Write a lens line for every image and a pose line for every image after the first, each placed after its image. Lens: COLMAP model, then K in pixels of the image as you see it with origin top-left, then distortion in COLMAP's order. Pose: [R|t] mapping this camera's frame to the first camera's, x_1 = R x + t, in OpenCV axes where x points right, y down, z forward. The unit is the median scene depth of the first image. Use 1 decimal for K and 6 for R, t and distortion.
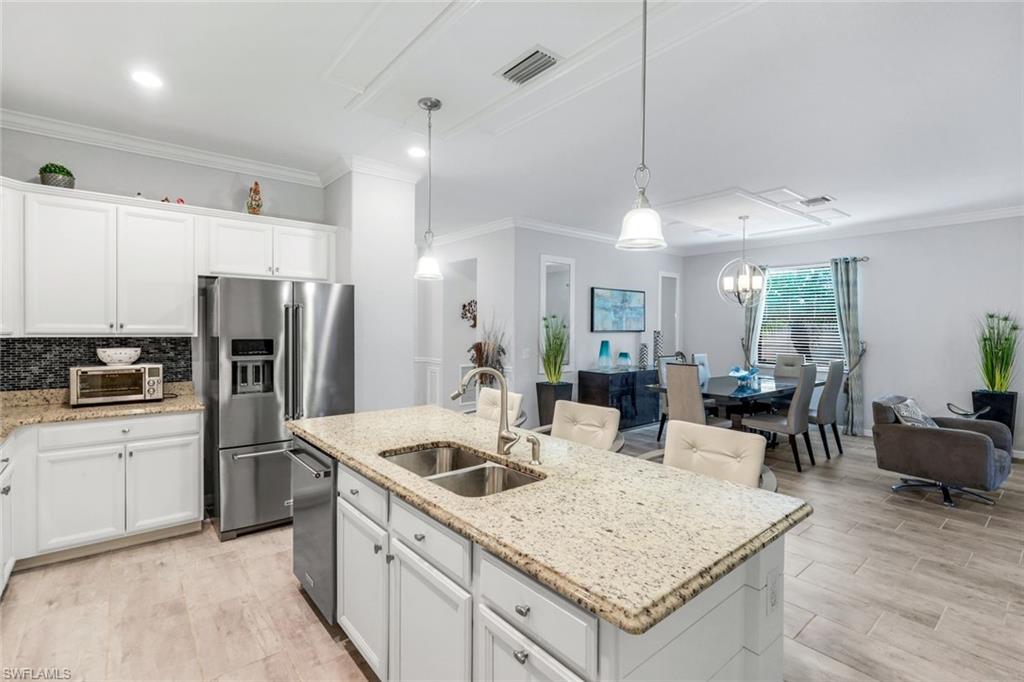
lens RADIAL K [[470.1, 0, 510.9], [0, 470.1, 334.6], [0, 0, 1]] dist [-0.000215, 0.000028]
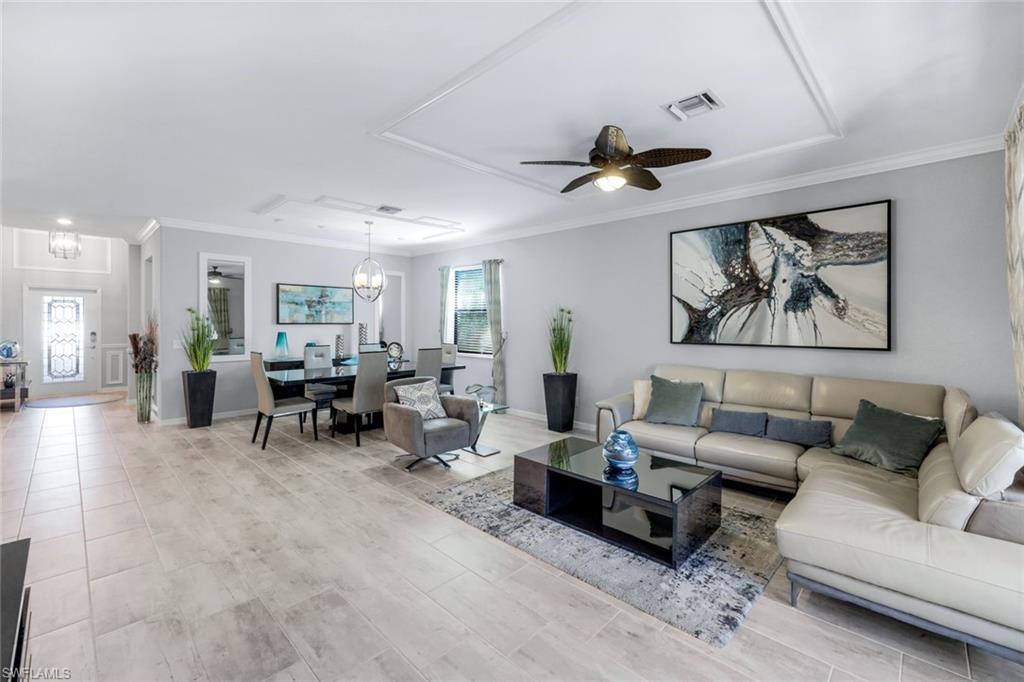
lens RADIAL K [[430.1, 0, 512.7], [0, 430.1, 321.7], [0, 0, 1]] dist [-0.001806, -0.000086]
pose [[0.993074, -0.002373, 0.117466, 0.678880], [0.003925, 0.999908, -0.012983, 0.004129], [-0.117424, 0.013354, 0.992992, -0.063944]]
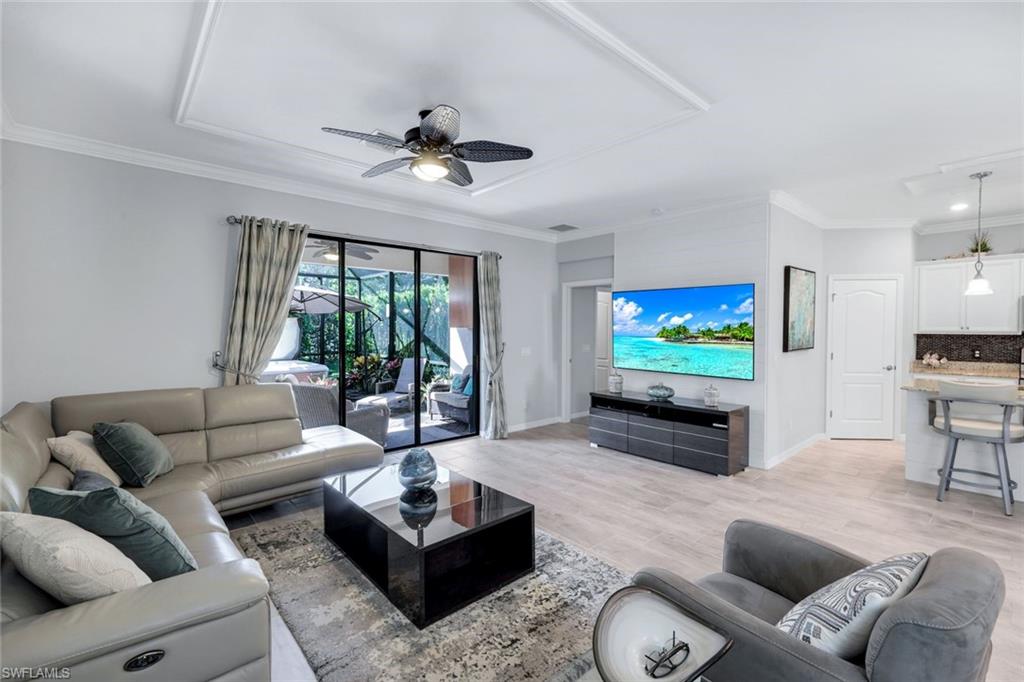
lens RADIAL K [[442.5, 0, 511.4], [0, 442.5, 337.3], [0, 0, 1]] dist [0.001637, 0.000467]
pose [[-0.999412, -0.004610, -0.033978, 0.782140], [-0.005813, 0.999356, 0.035402, -0.008784], [0.033793, 0.035579, -0.998795, 0.905243]]
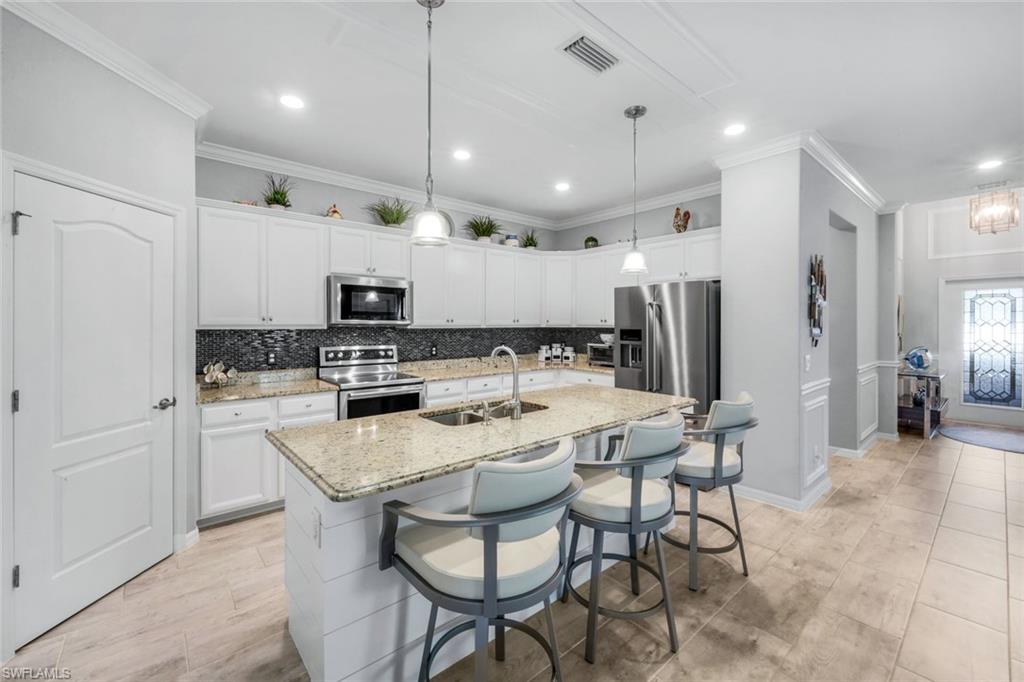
lens RADIAL K [[420.1, 0, 511.5], [0, 420.1, 326.4], [0, 0, 1]] dist [0.001185, 0.000287]
pose [[0.021856, -0.000295, -0.999761, 0.369244], [-0.015583, 0.999878, -0.000636, 0.004041], [0.999640, 0.015593, 0.021849, 0.328262]]
